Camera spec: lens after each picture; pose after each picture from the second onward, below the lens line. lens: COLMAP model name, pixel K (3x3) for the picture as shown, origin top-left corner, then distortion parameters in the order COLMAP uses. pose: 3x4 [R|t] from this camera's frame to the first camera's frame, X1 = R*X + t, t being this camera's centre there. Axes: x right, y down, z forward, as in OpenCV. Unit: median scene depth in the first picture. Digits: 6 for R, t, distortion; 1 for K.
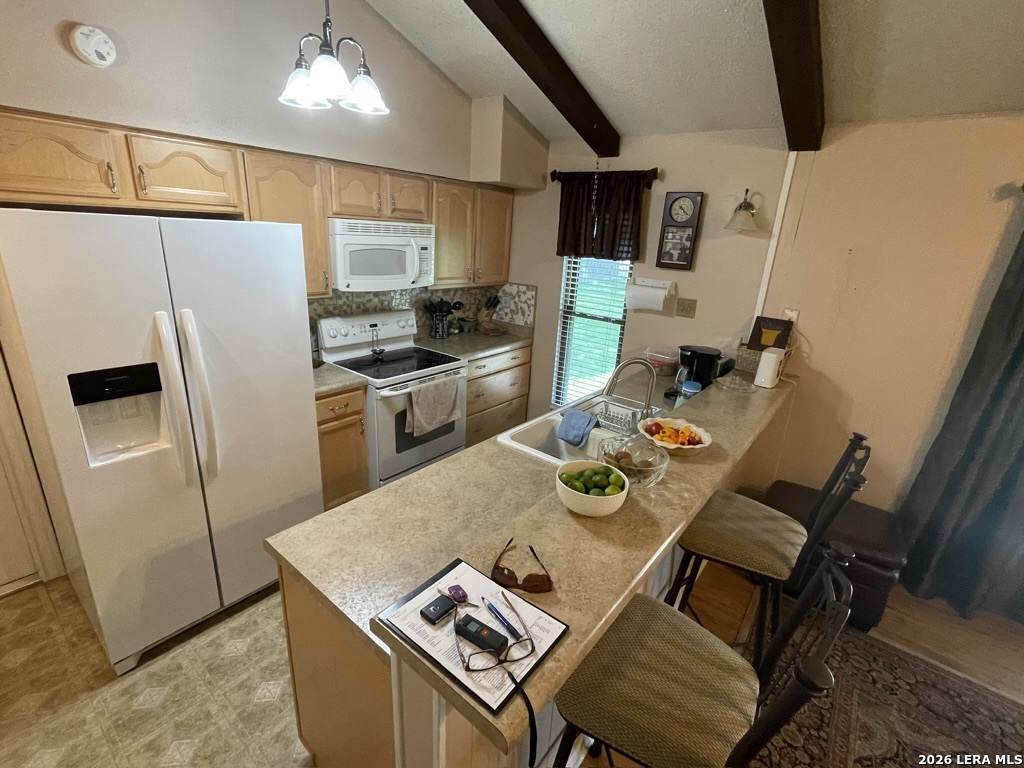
lens RADIAL K [[464.4, 0, 513.9], [0, 464.4, 383.5], [0, 0, 1]] dist [-0.004270, -0.000021]
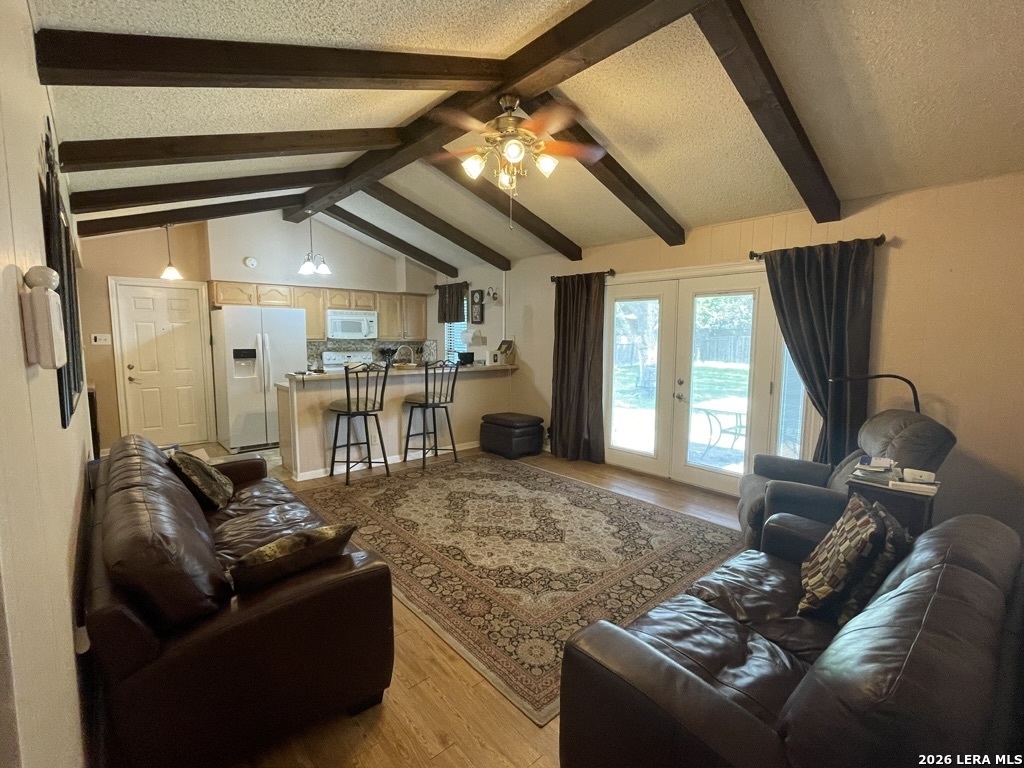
lens RADIAL K [[464.4, 0, 510.1], [0, 464.4, 382.6], [0, 0, 1]] dist [-0.004270, -0.000021]
pose [[0.982300, -0.033135, -0.184361, 0.902897], [-0.008185, 0.975697, -0.218972, 0.501076], [0.187136, 0.216605, 0.958156, -0.996477]]
